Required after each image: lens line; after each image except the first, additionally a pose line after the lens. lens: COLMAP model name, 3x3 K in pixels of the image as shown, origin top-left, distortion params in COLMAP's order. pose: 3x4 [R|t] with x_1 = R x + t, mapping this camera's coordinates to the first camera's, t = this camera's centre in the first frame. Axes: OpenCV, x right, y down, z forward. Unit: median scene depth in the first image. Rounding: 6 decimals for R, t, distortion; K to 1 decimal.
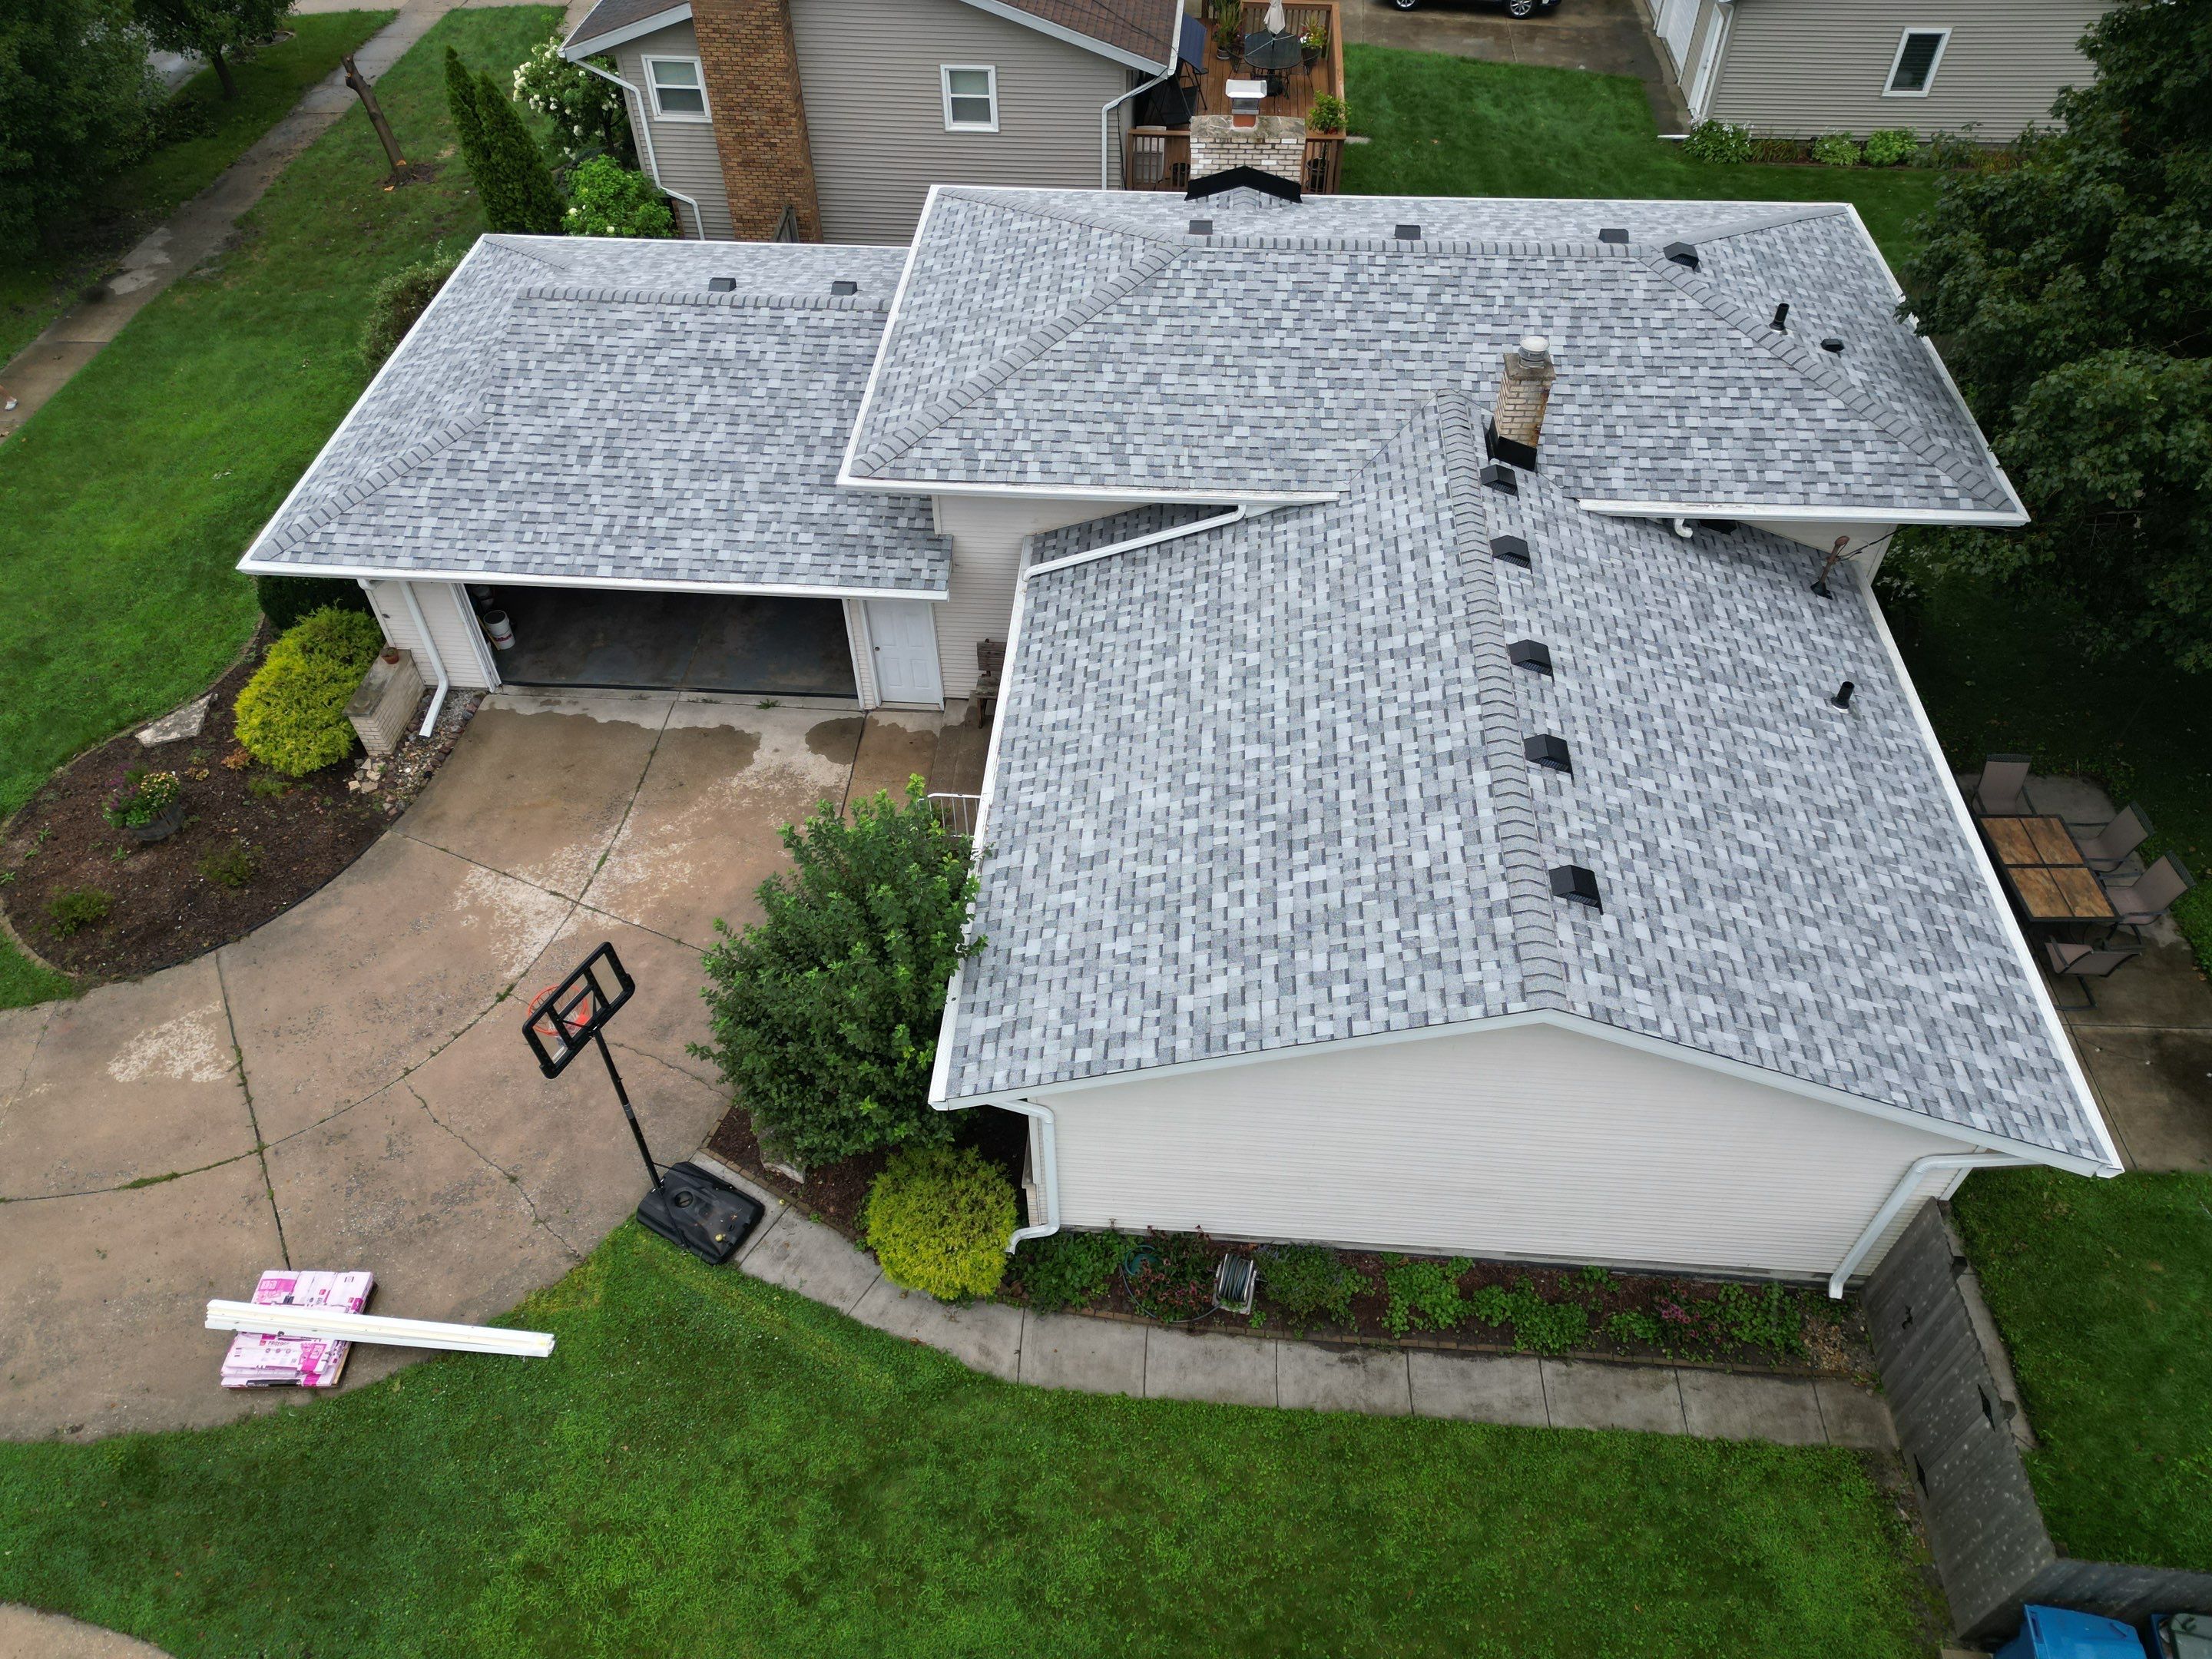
lens RADIAL K [[1543.6, 0, 1103.3], [0, 1543.6, 834.3], [0, 0, 1]] dist [0.059780, -0.051598]
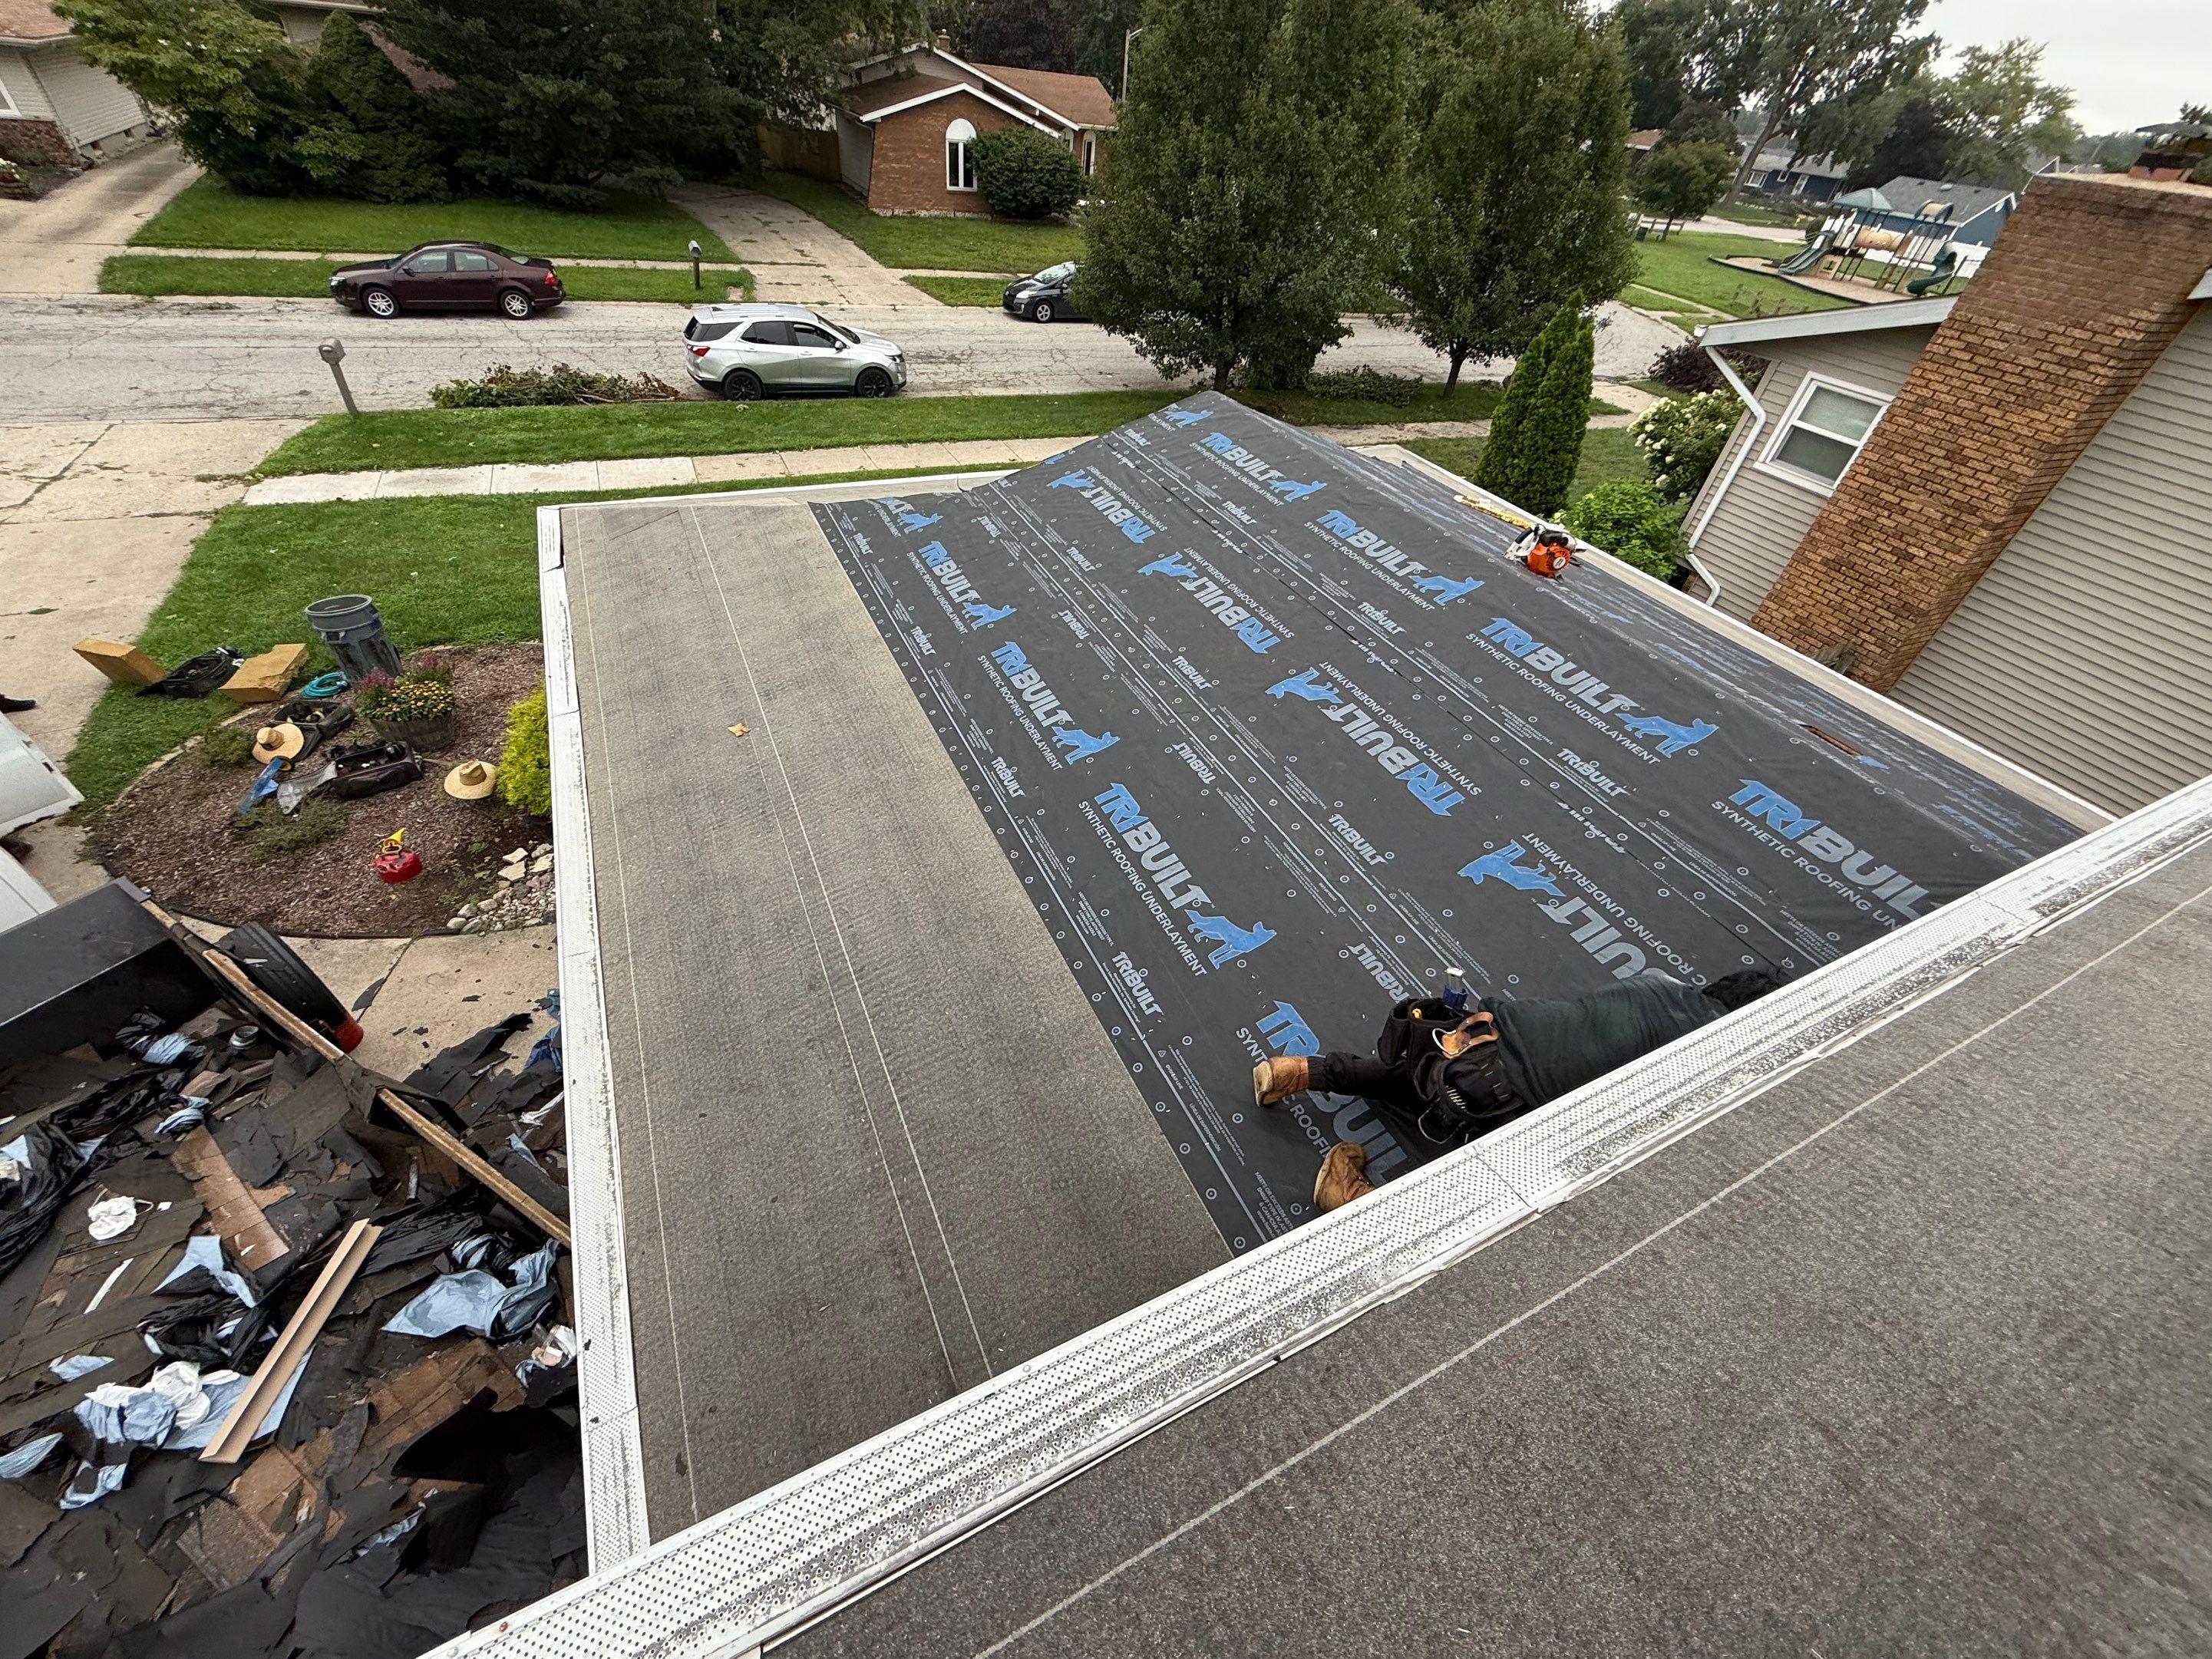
lens RADIAL K [[876.8, 0, 1096.9], [0, 876.8, 833.8], [0, 0, 1]] dist [-0.000659, -0.000390]
pose [[0.495026, 0.618369, -0.610385, -0.148857], [-0.696394, 0.702469, 0.146877, -0.314918], [0.519601, 0.352360, 0.778368, 0.969840]]
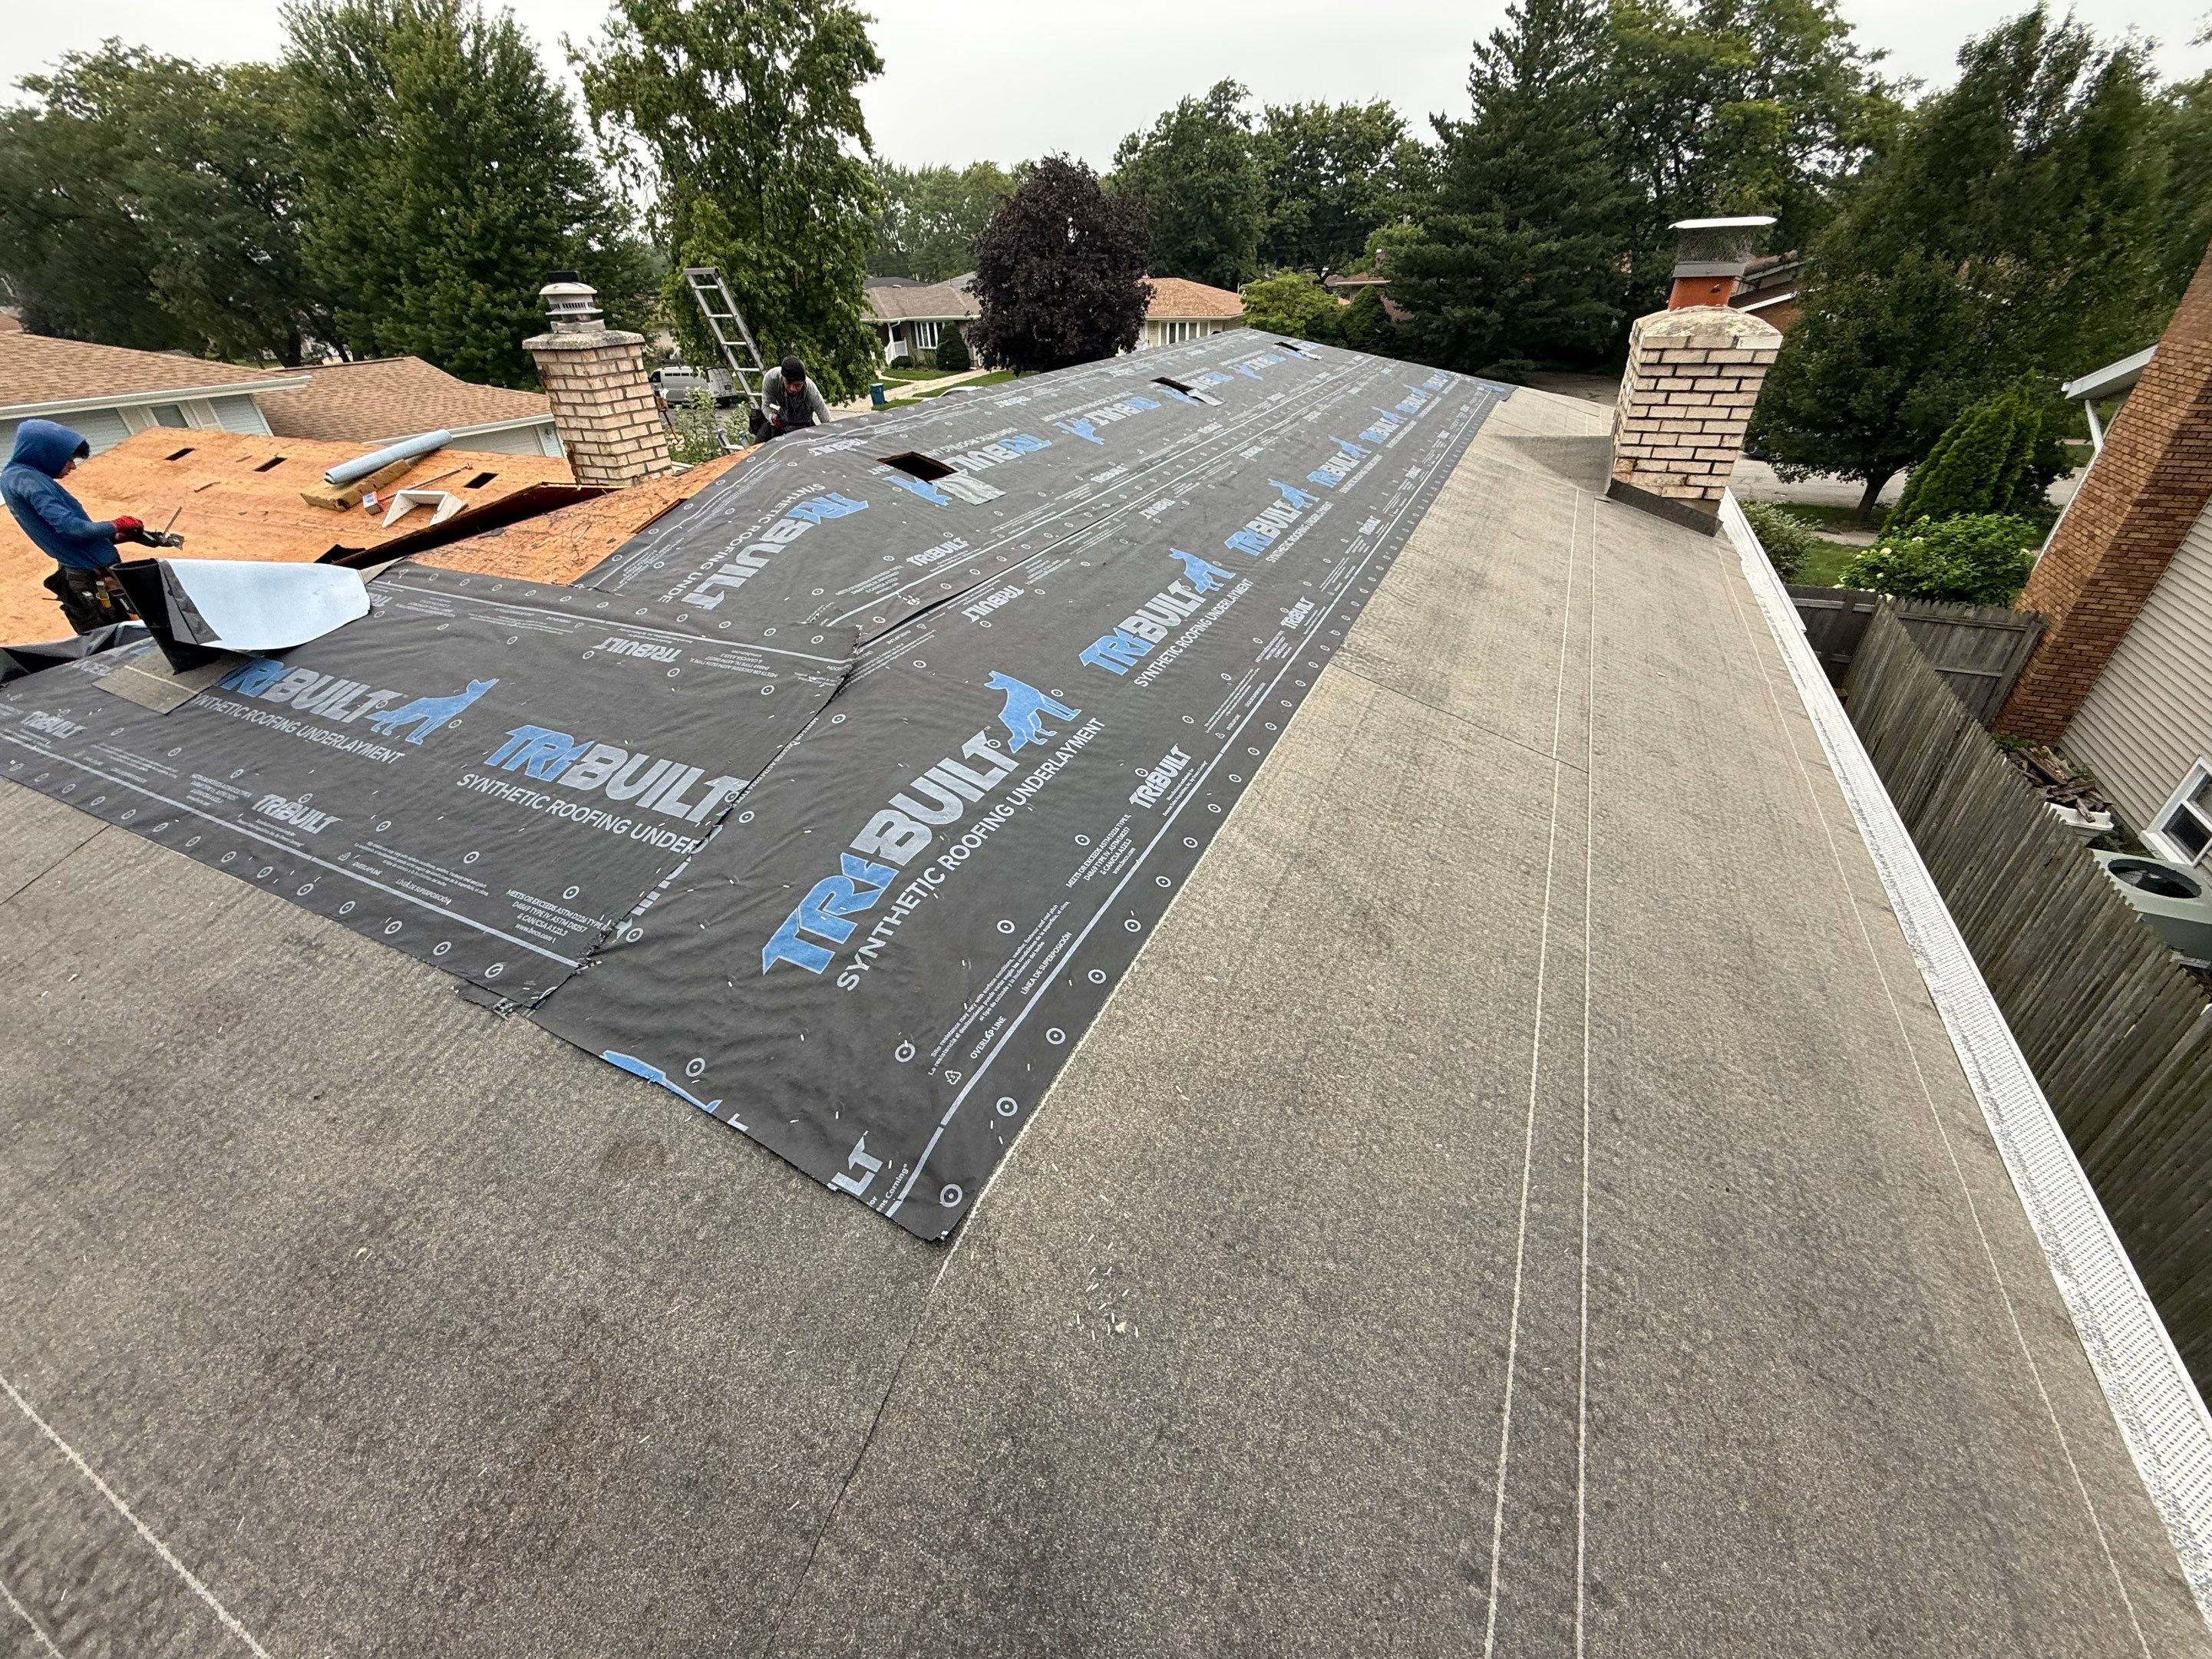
lens RADIAL K [[876.8, 0, 1097.3], [0, 876.8, 832.2], [0, 0, 1]] dist [-0.000659, -0.000390]
pose [[-0.365650, 0.522613, -0.770179, 0.526237], [-0.653666, 0.444879, 0.612212, -0.519703], [0.662586, 0.727295, 0.178945, 1.145771]]
